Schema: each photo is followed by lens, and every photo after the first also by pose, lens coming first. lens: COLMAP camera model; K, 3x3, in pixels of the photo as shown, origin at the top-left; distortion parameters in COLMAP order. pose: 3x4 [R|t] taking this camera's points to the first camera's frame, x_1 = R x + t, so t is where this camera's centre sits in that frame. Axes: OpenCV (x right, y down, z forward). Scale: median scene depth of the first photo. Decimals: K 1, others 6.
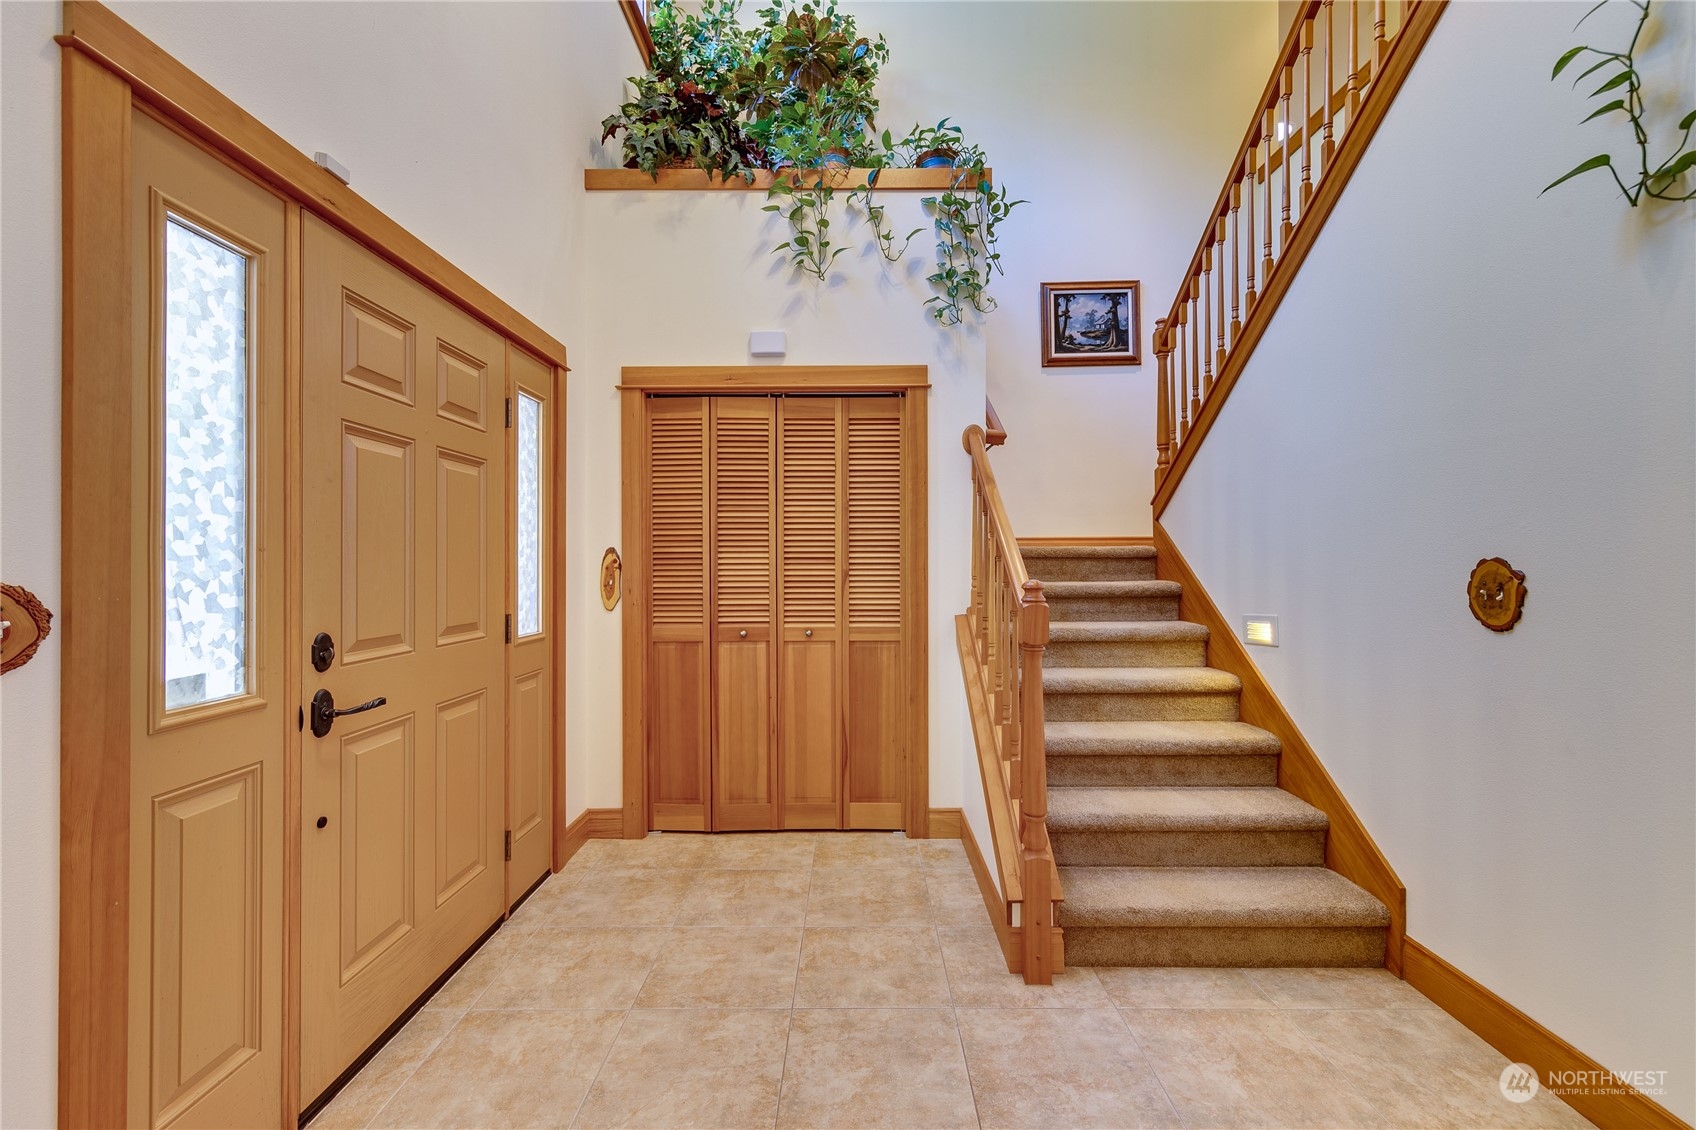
lens RADIAL K [[670.7, 0, 848.5], [0, 670.7, 566.1], [0, 0, 1]] dist [0.000764, 0.000036]
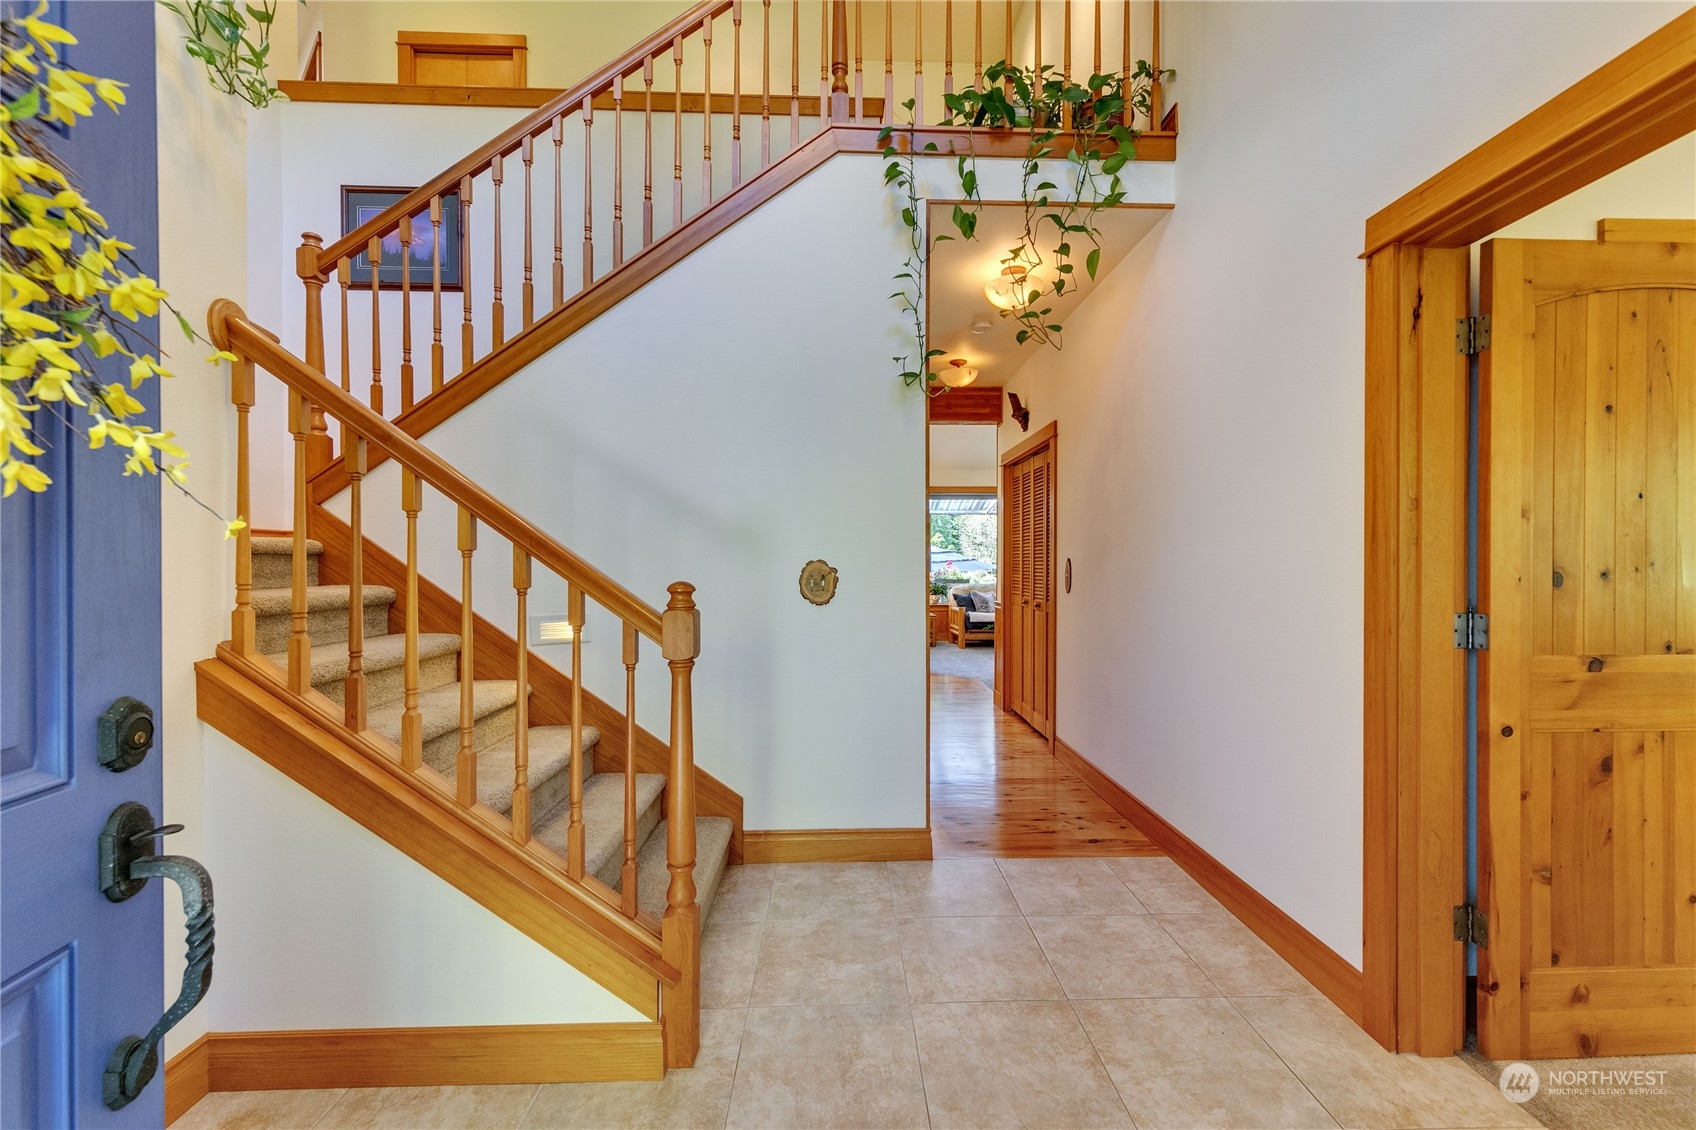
lens RADIAL K [[670.7, 0, 845.5], [0, 670.7, 567.6], [0, 0, 1]] dist [0.000764, 0.000036]
pose [[-0.018881, 0.001228, 0.999821, -0.637851], [0.001739, 0.999998, -0.001196, 0.008333], [-0.999820, 0.001716, -0.018883, 0.926114]]
